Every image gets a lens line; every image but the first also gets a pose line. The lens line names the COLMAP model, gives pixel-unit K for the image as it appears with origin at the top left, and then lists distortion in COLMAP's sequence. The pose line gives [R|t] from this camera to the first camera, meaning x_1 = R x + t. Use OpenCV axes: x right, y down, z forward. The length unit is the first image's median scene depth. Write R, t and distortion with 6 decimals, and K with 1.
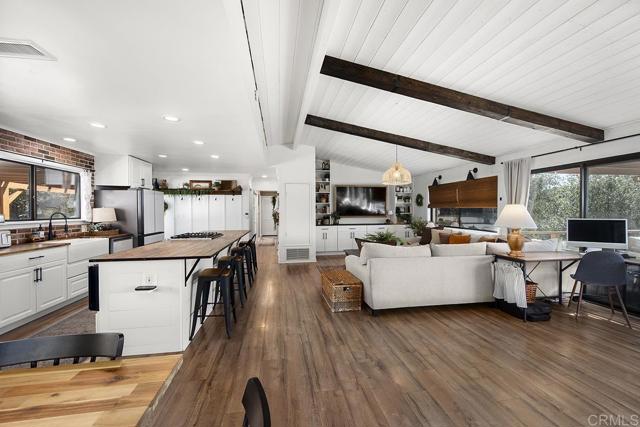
lens RADIAL K [[255.0, 0, 319.2], [0, 255.0, 213.7], [0, 0, 1]] dist [-0.000829, -0.000419]
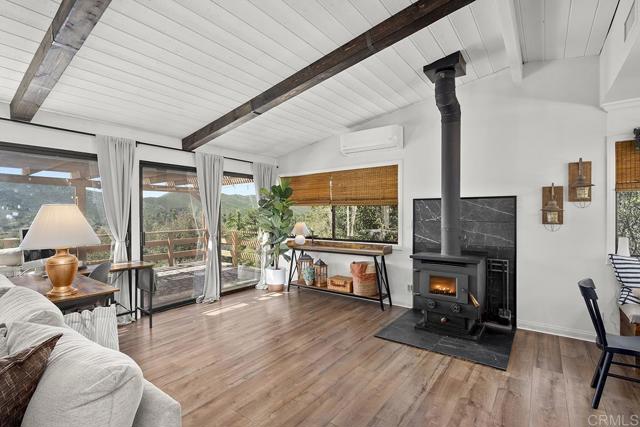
lens RADIAL K [[302.4, 0, 322.1], [0, 302.4, 216.1], [0, 0, 1]] dist [0.005601, -0.000034]
pose [[-0.701651, 0.000090, 0.712521, -0.067467], [0.012997, 0.999835, 0.012672, -0.007529], [-0.712402, 0.018152, -0.701537, 0.614037]]
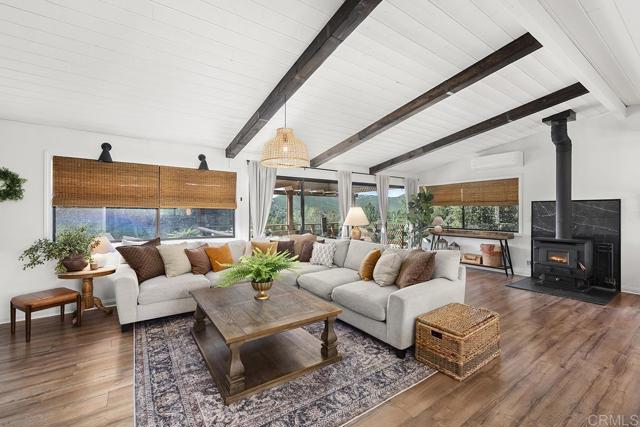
lens RADIAL K [[271.2, 0, 315.3], [0, 271.2, 211.4], [0, 0, 1]] dist [-0.002128, -0.000542]
pose [[-0.422514, 0.002966, 0.906352, -0.243219], [0.011309, 0.999934, 0.001999, -0.011959], [-0.906286, 0.011094, -0.422520, 1.037532]]
